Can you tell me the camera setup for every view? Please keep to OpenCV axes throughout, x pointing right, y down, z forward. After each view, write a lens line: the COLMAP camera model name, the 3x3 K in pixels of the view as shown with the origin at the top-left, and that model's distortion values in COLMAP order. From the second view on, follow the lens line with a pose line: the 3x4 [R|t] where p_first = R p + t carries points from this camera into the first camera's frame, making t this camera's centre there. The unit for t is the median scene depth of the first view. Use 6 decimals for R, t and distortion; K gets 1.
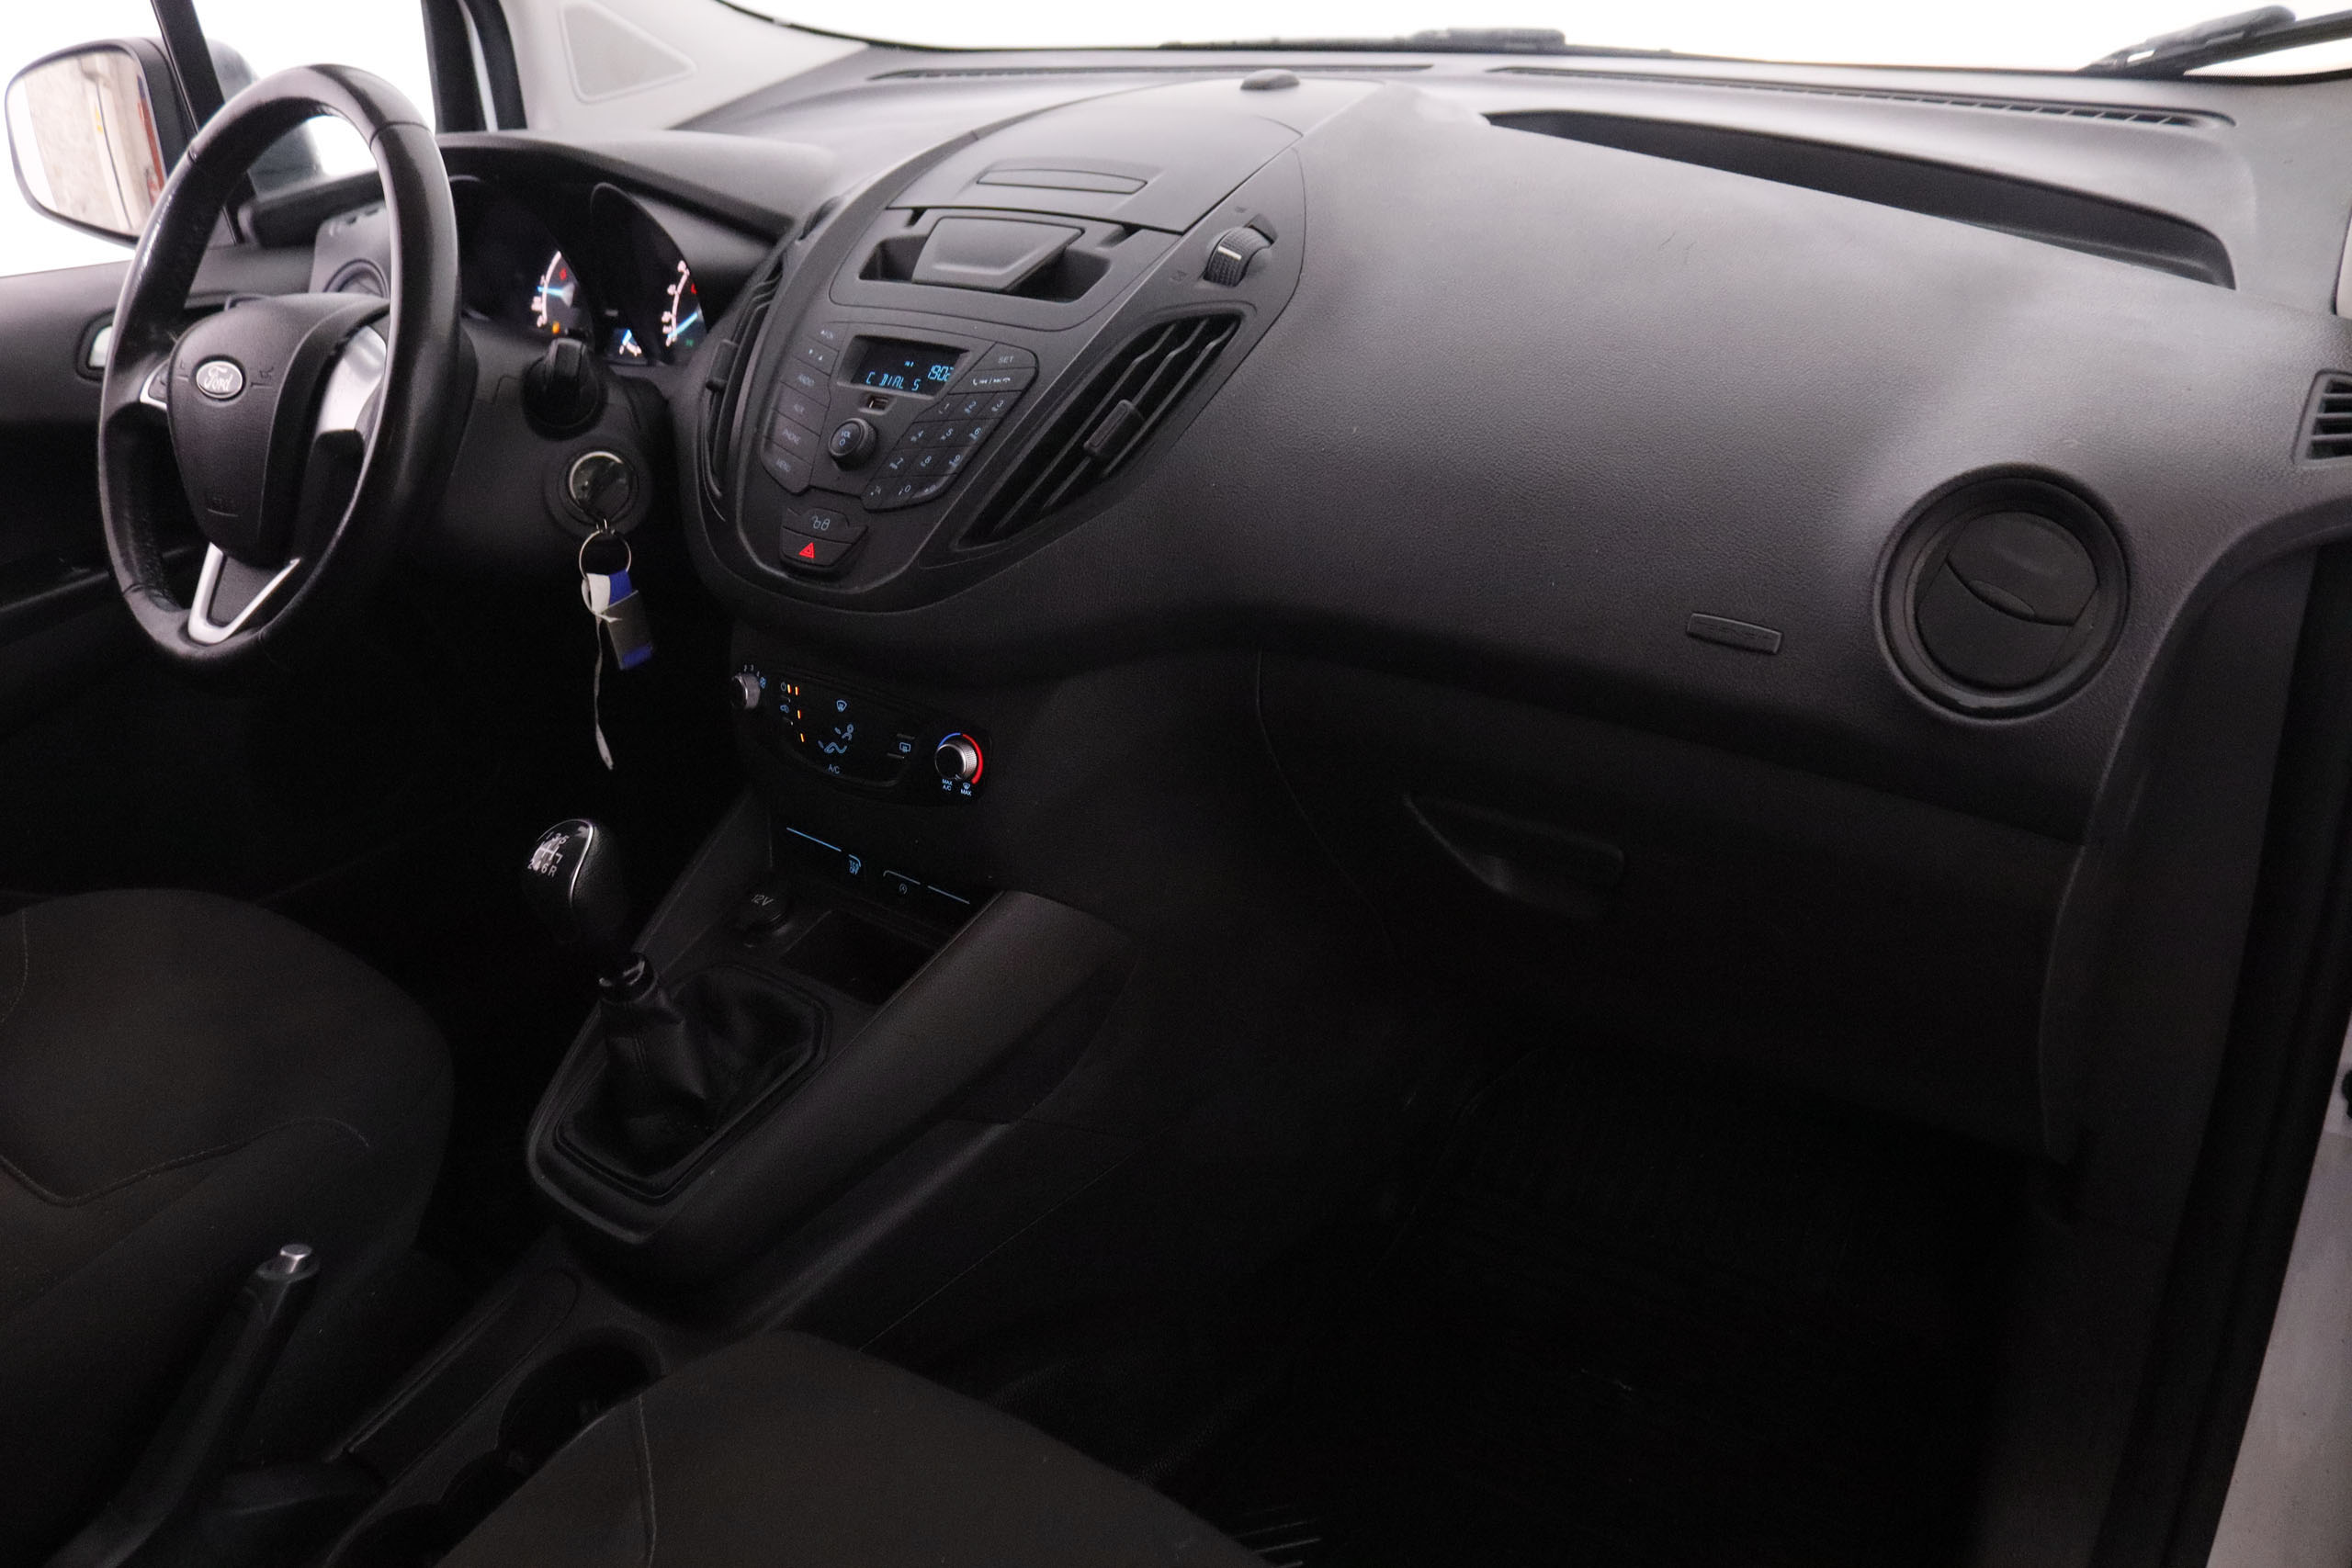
lens RADIAL K [[1929.3, 0, 1170.1], [0, 1929.3, 777.1], [0, 0, 1]] dist [-0.120536, 0.046839]
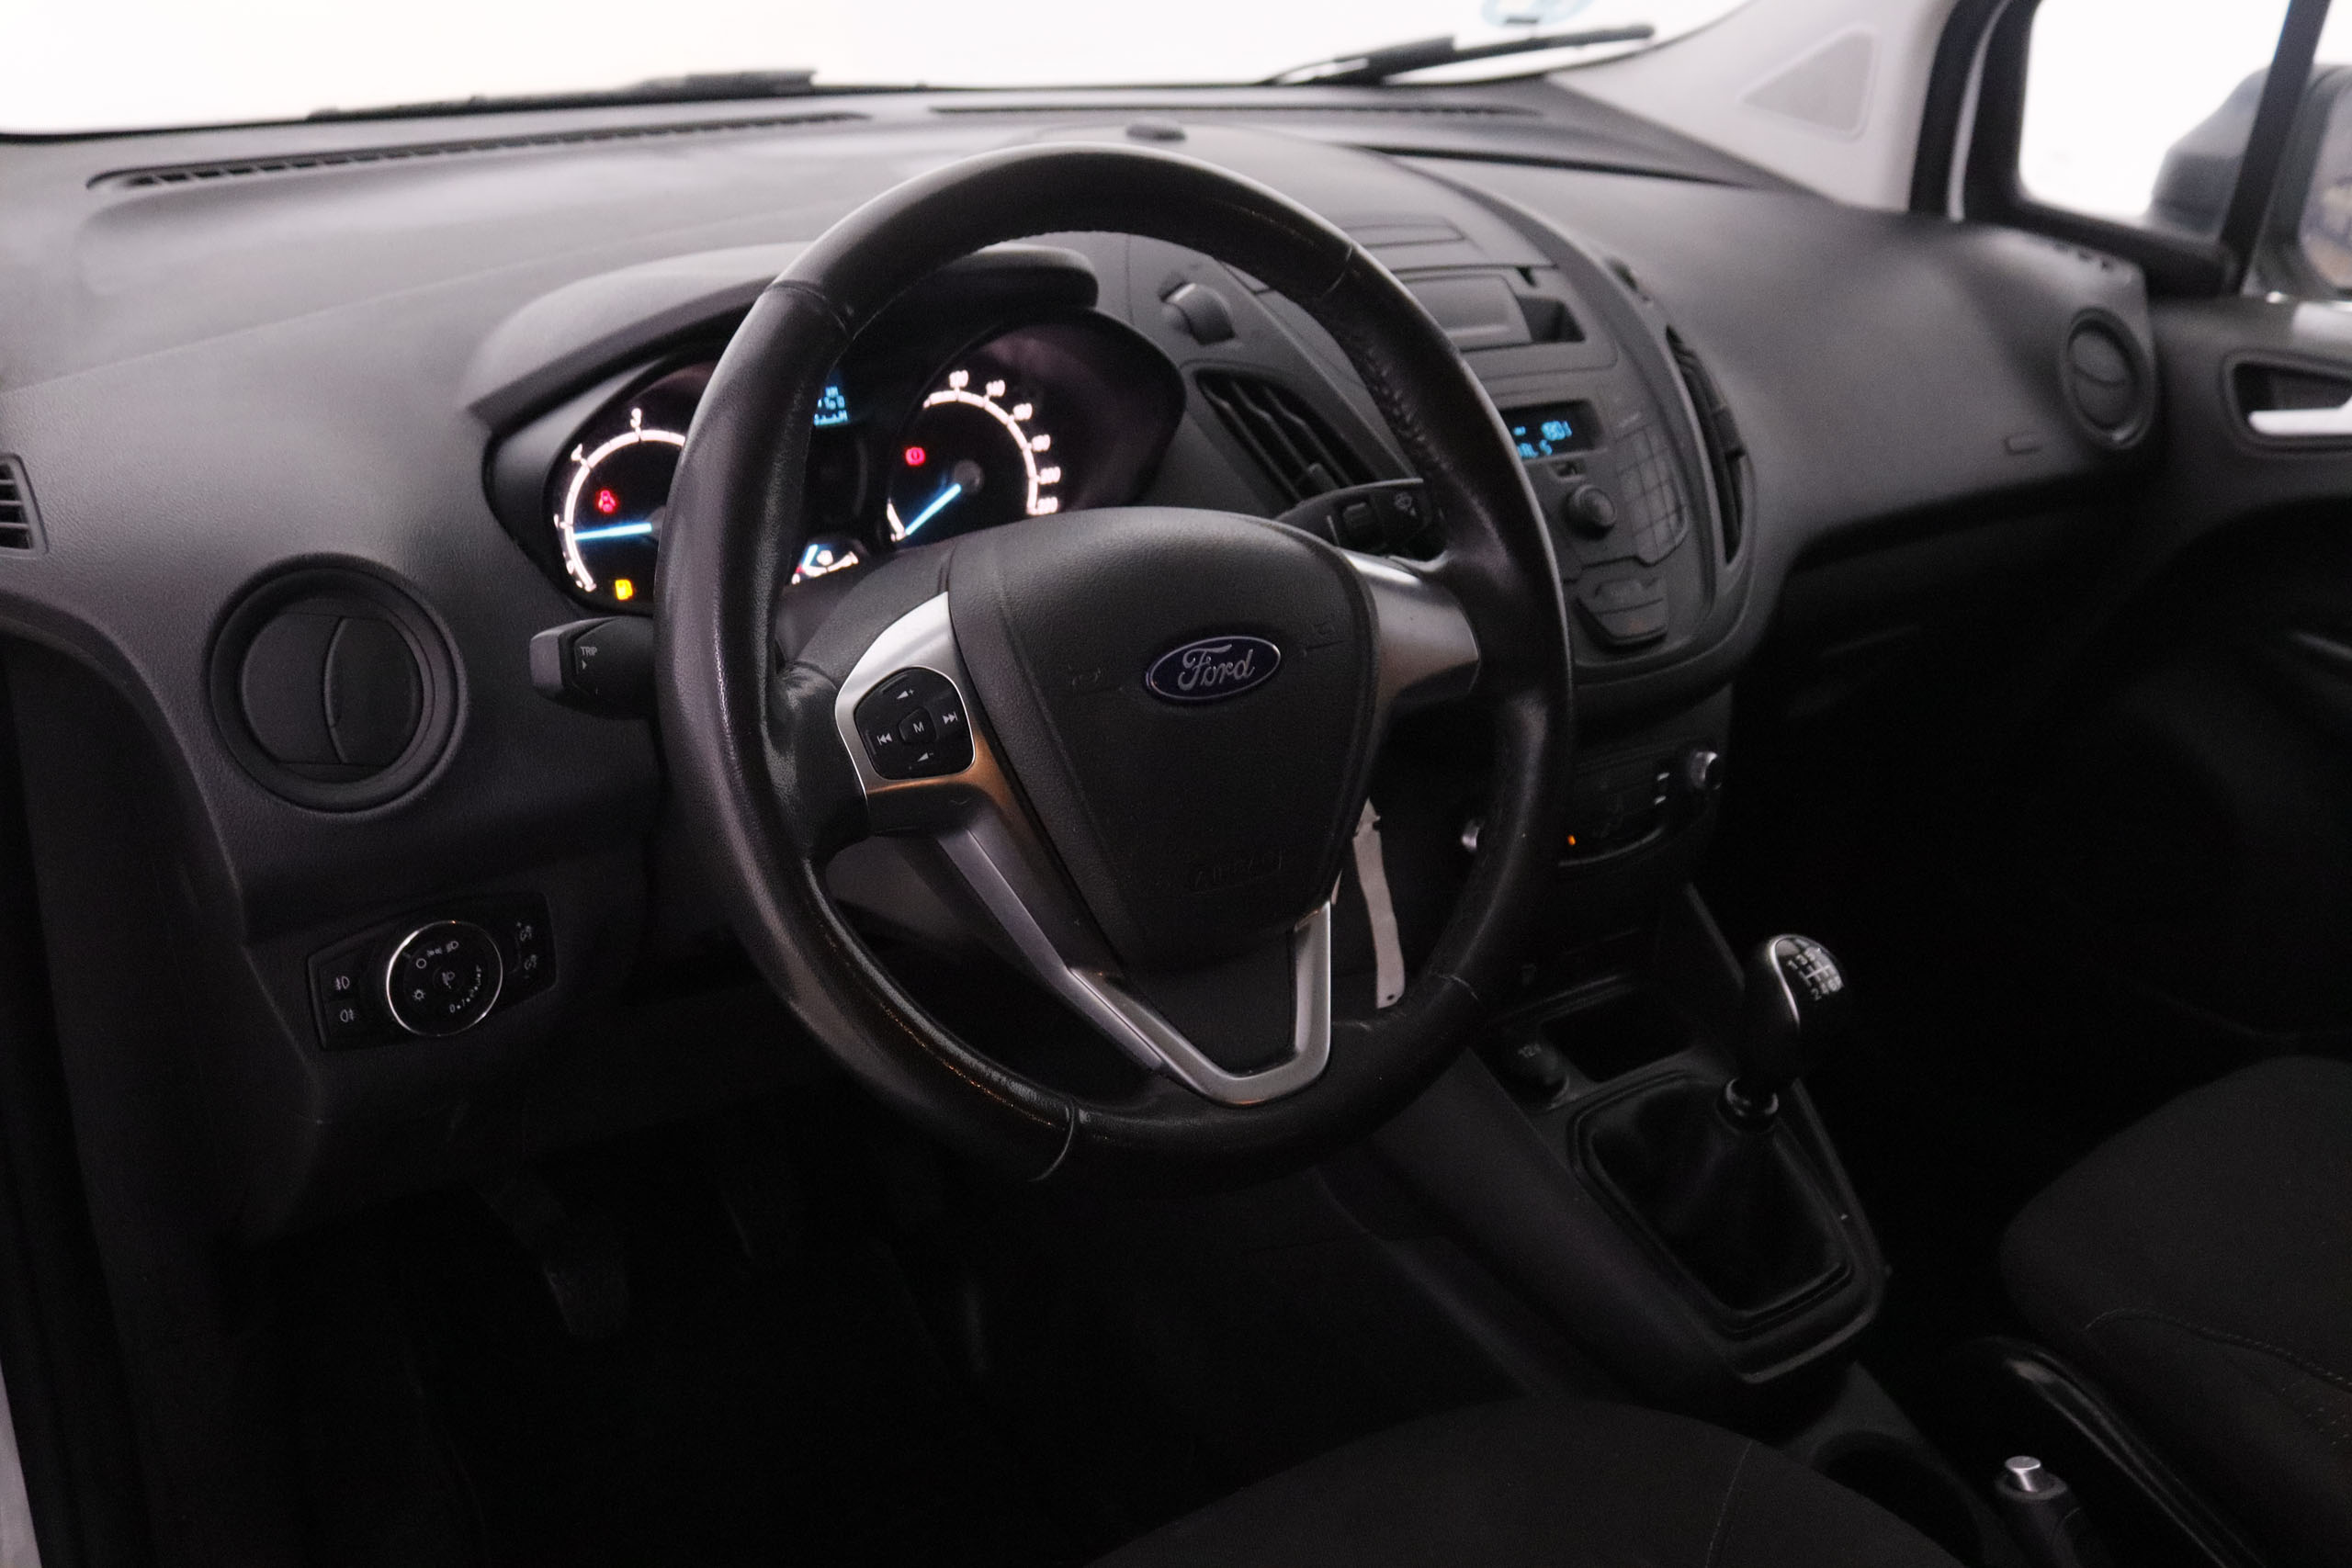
lens RADIAL K [[2276.6, 0, 1179.7], [0, 2276.6, 803.0], [0, 0, 1]] dist [-0.099117, 0.000000]
pose [[0.231386, -0.322754, 0.917764, -1.265104], [0.364083, 0.903541, 0.225959, -0.362222], [-0.902166, 0.281859, 0.326576, 0.825629]]
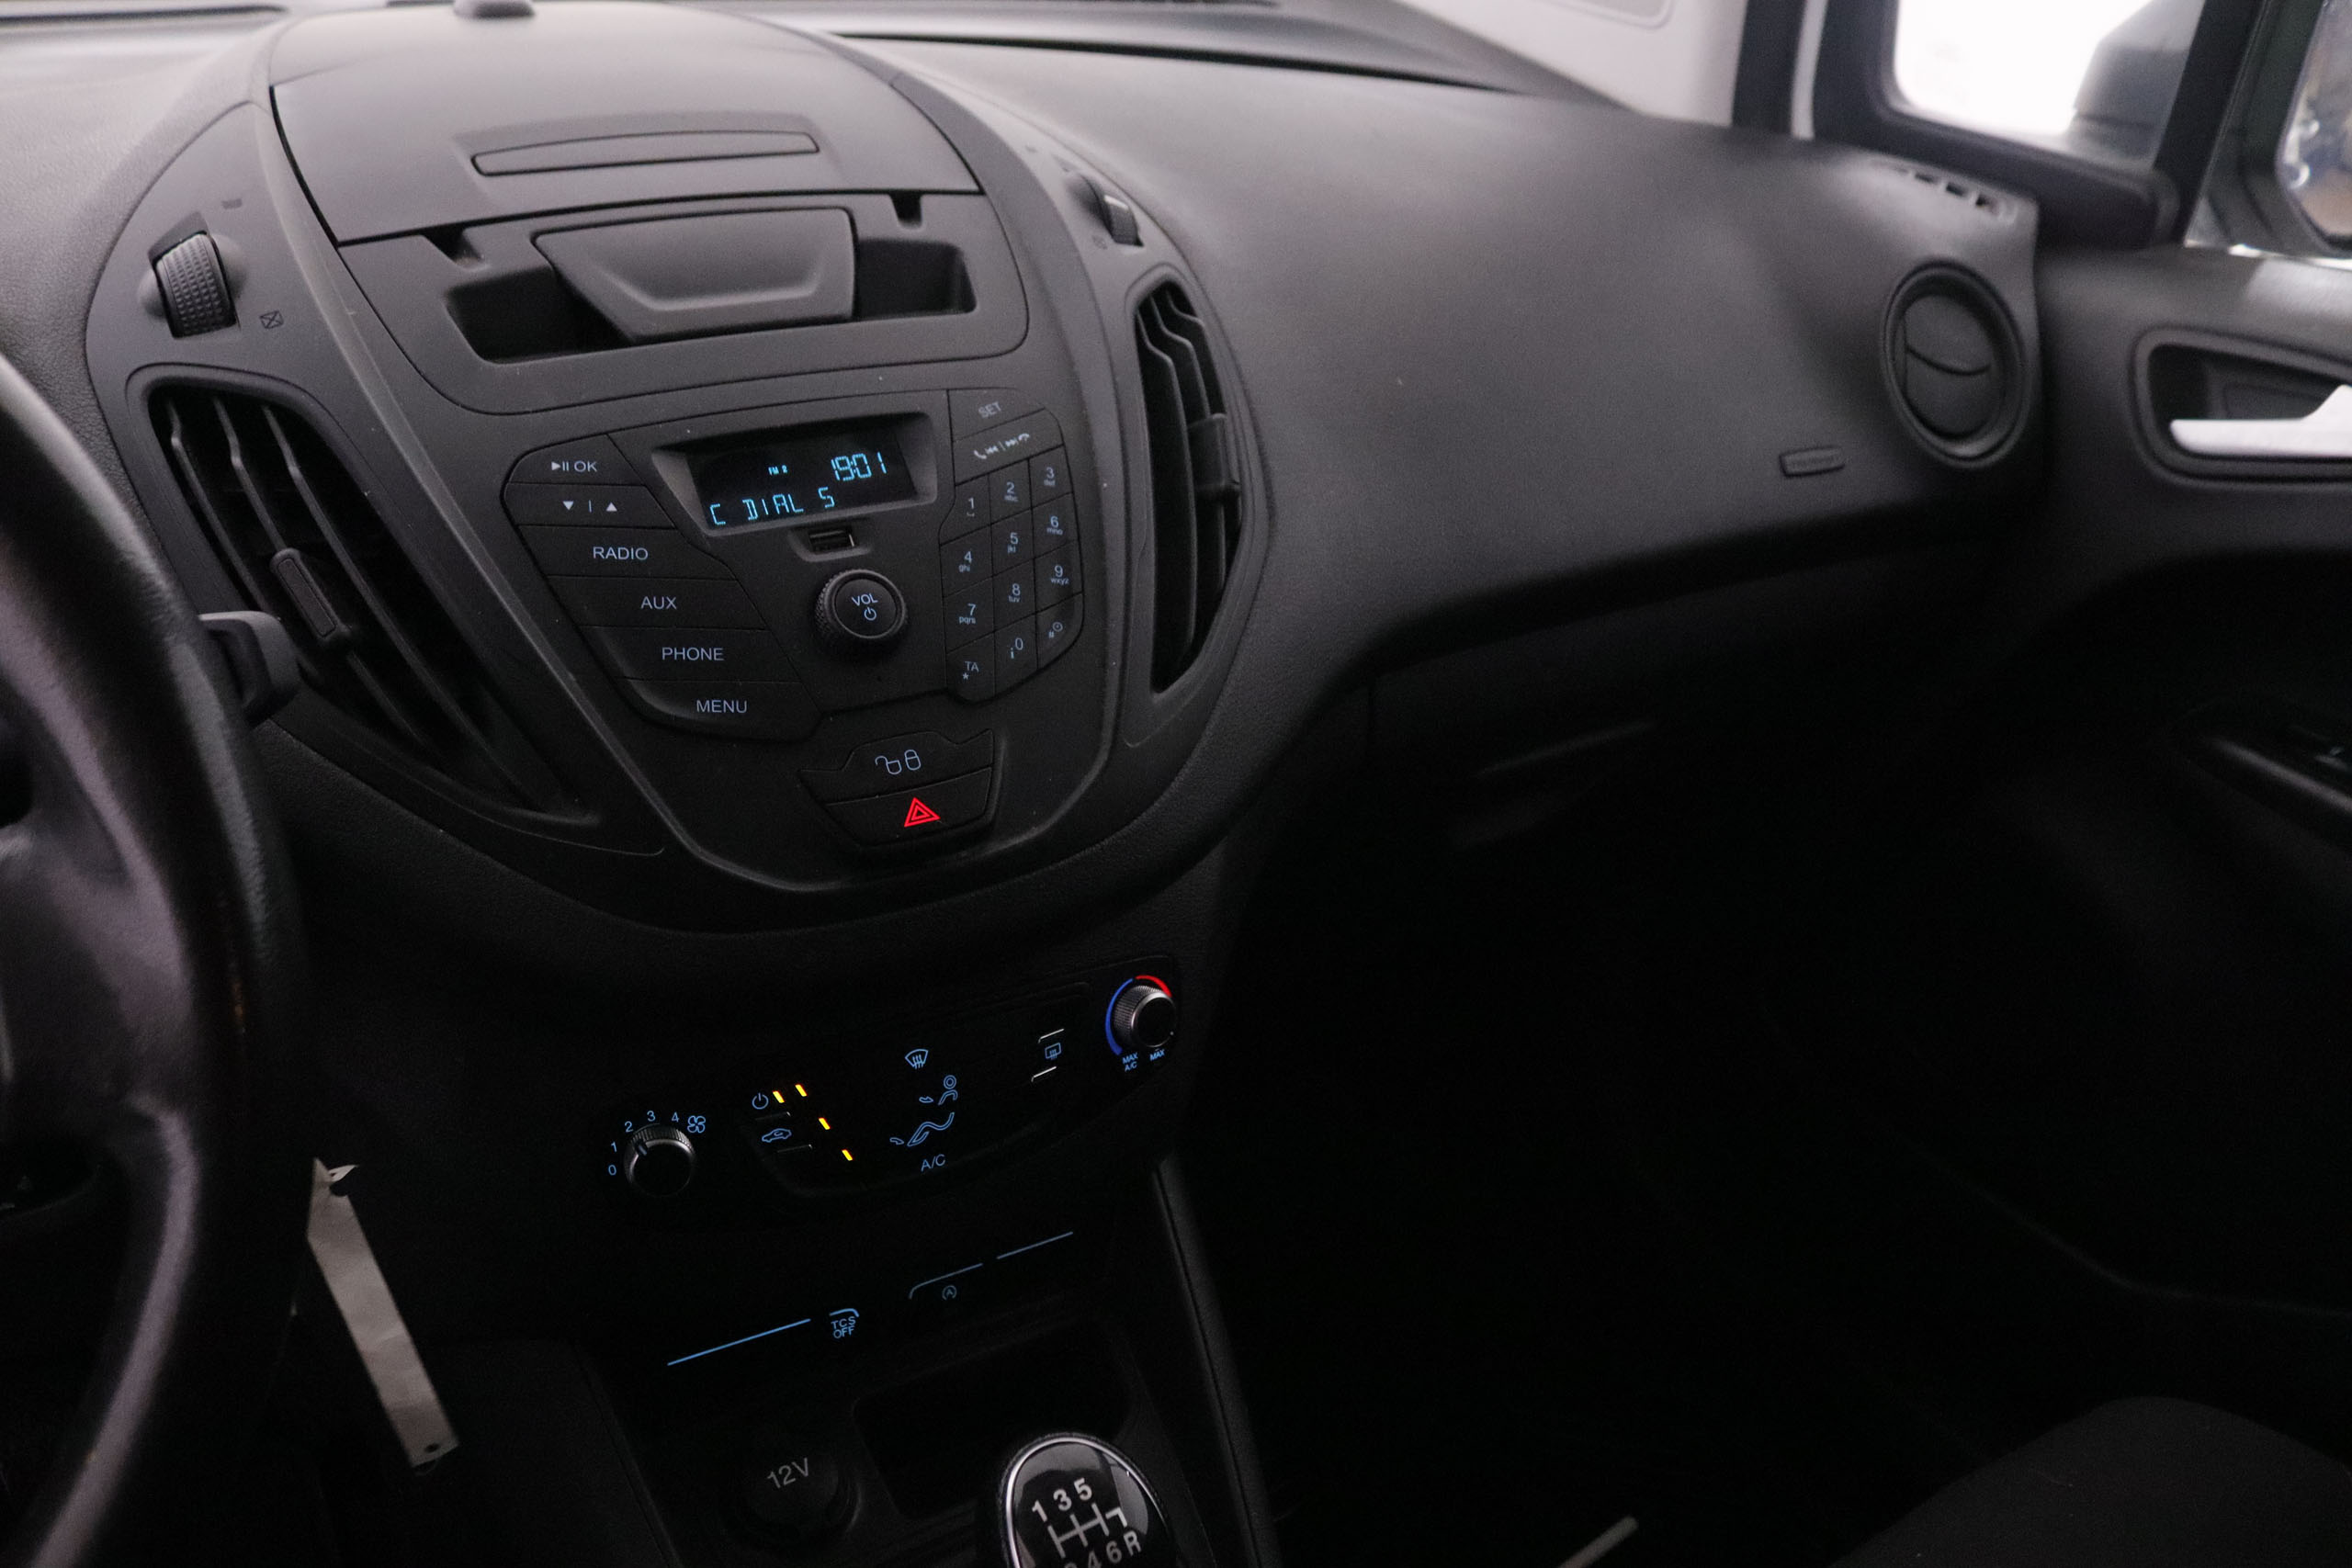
lens RADIAL K [[1929.3, 0, 1167.6], [0, 1929.3, 773.2], [0, 0, 1]] dist [-0.120536, 0.046839]
pose [[0.334292, -0.362032, 0.870162, -0.619806], [0.356950, 0.903132, 0.238619, -0.226278], [-0.872259, 0.230835, 0.431137, 0.665482]]
